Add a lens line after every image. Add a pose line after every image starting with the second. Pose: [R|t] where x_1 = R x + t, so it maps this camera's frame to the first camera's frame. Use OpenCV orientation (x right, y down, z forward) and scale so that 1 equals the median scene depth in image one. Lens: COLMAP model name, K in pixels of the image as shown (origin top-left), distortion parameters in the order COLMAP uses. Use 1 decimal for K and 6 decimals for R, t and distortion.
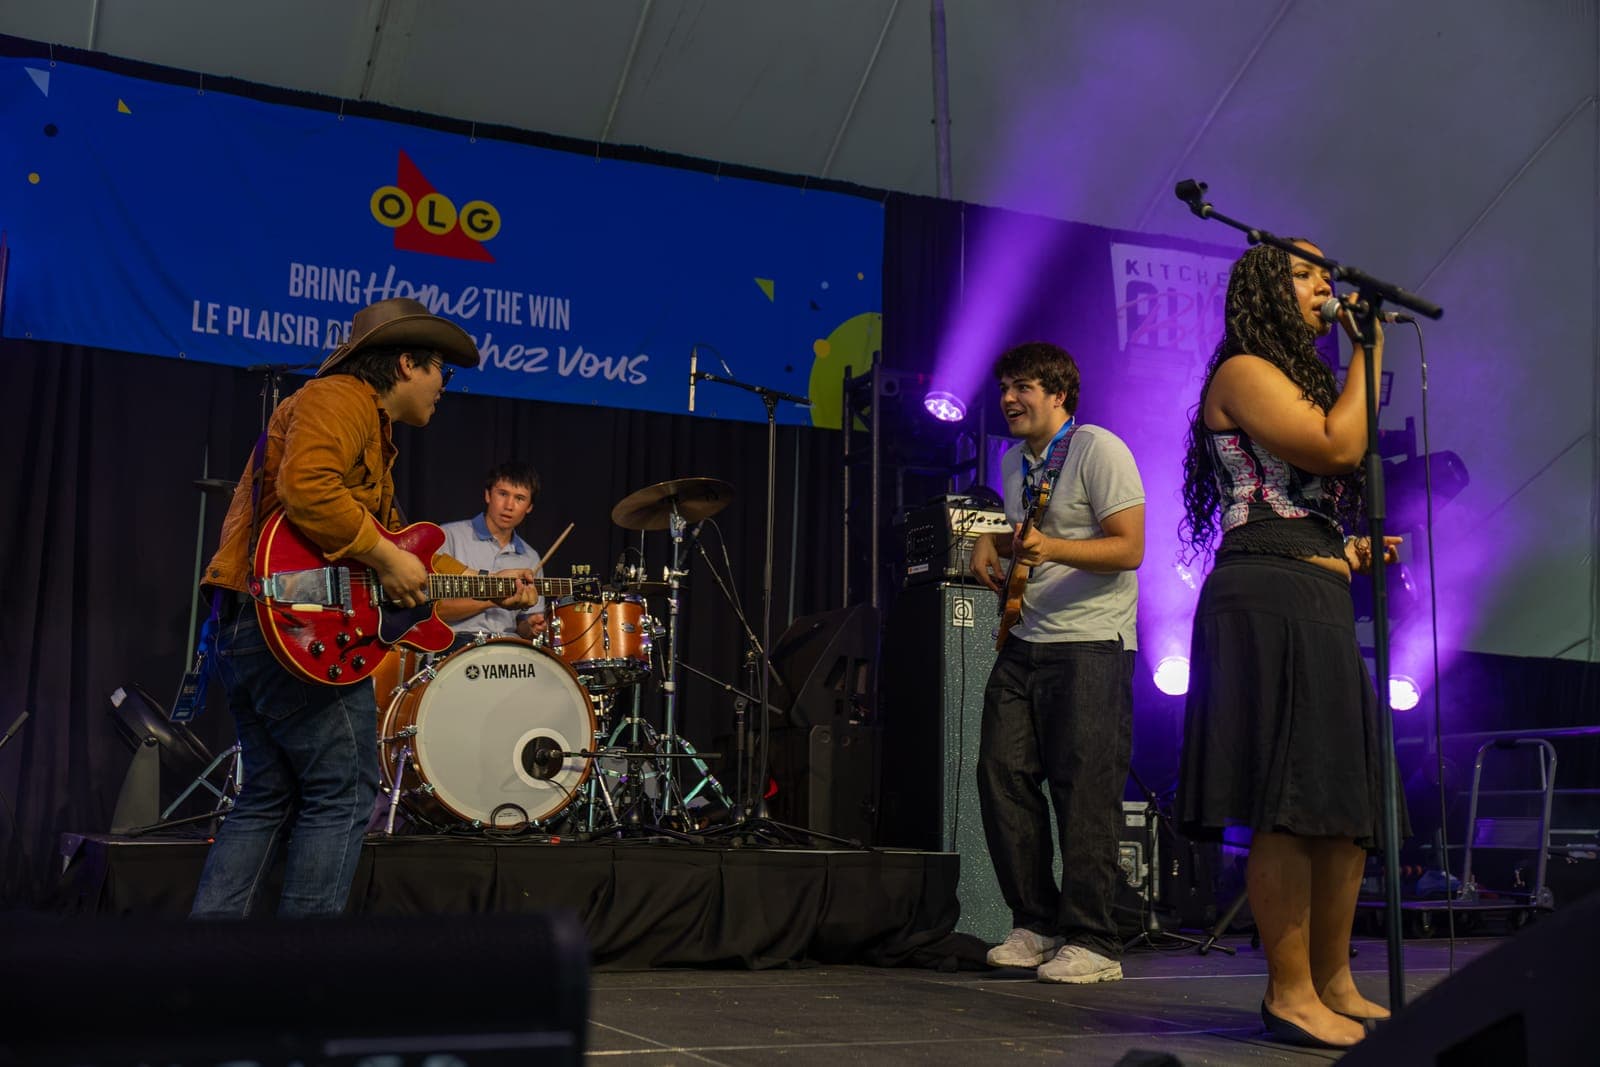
lens RADIAL K [[1799.3, 0, 797.3], [0, 1799.3, 539.3], [0, 0, 1]] dist [0.069883, 0.000000]
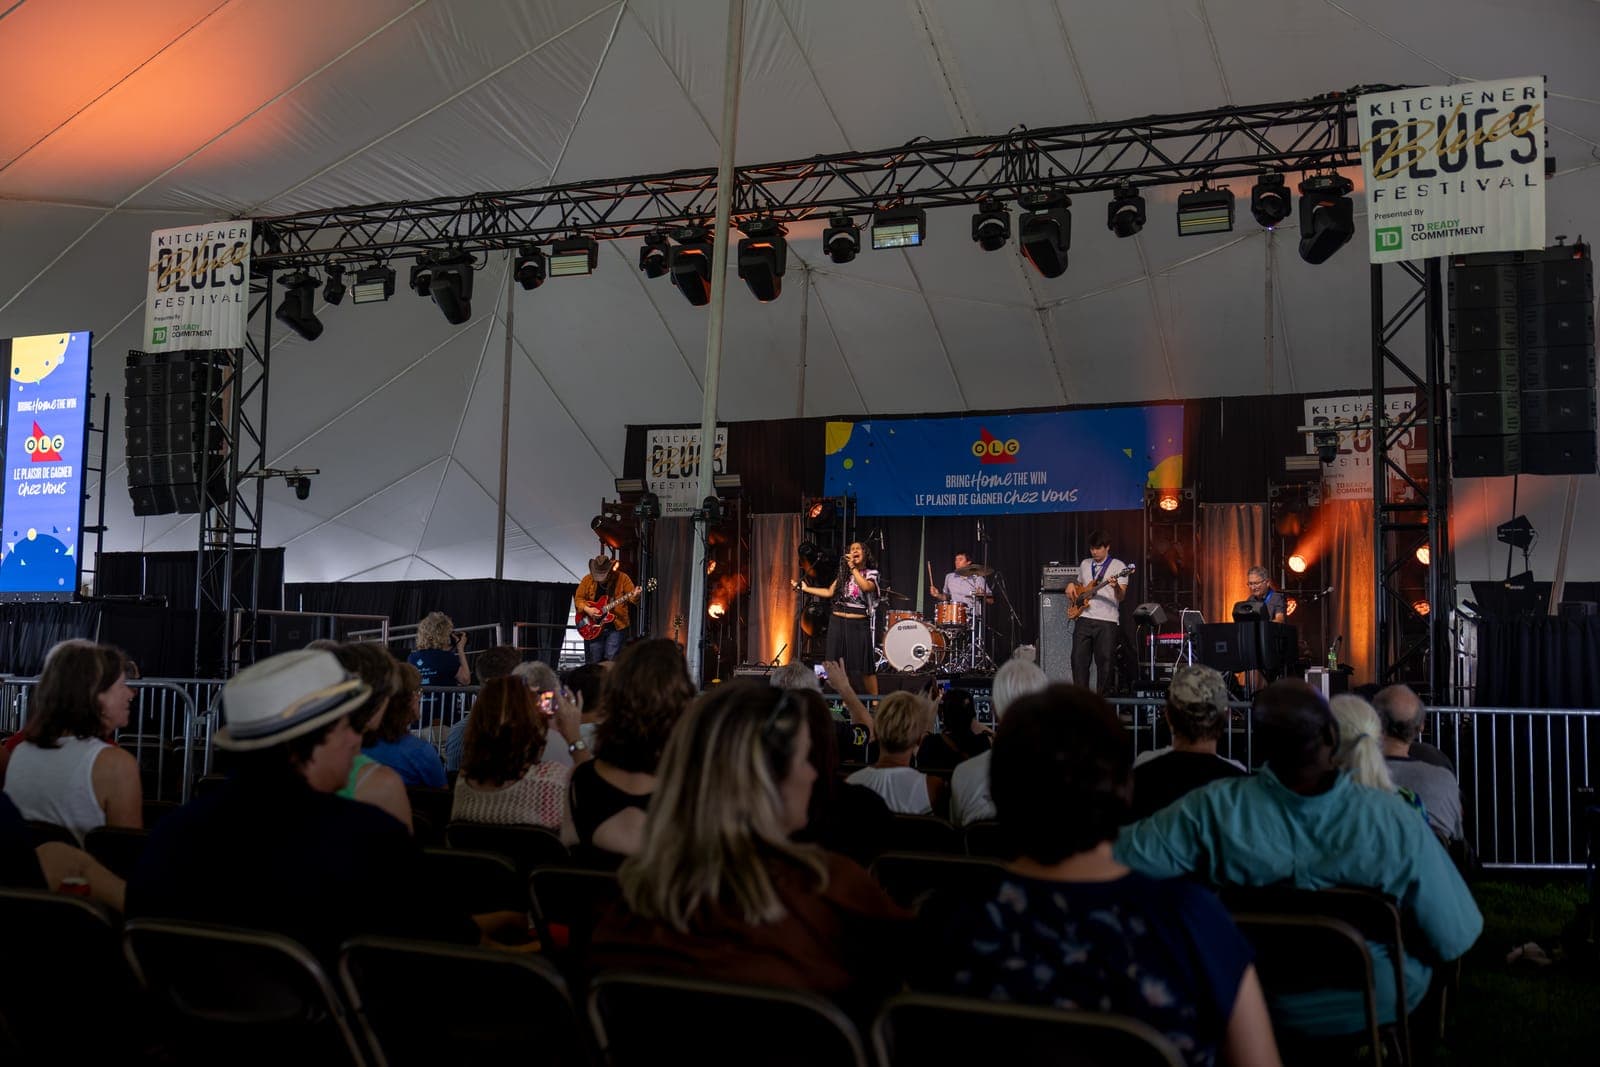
lens RADIAL K [[1799.3, 0, 788.1], [0, 1799.3, 527.3], [0, 0, 1]] dist [0.069883, 0.000000]
pose [[0.657093, -0.061888, -0.751265, 1.595706], [0.111533, 0.993637, 0.015698, -0.138102], [0.745513, -0.094106, 0.659814, -1.004923]]
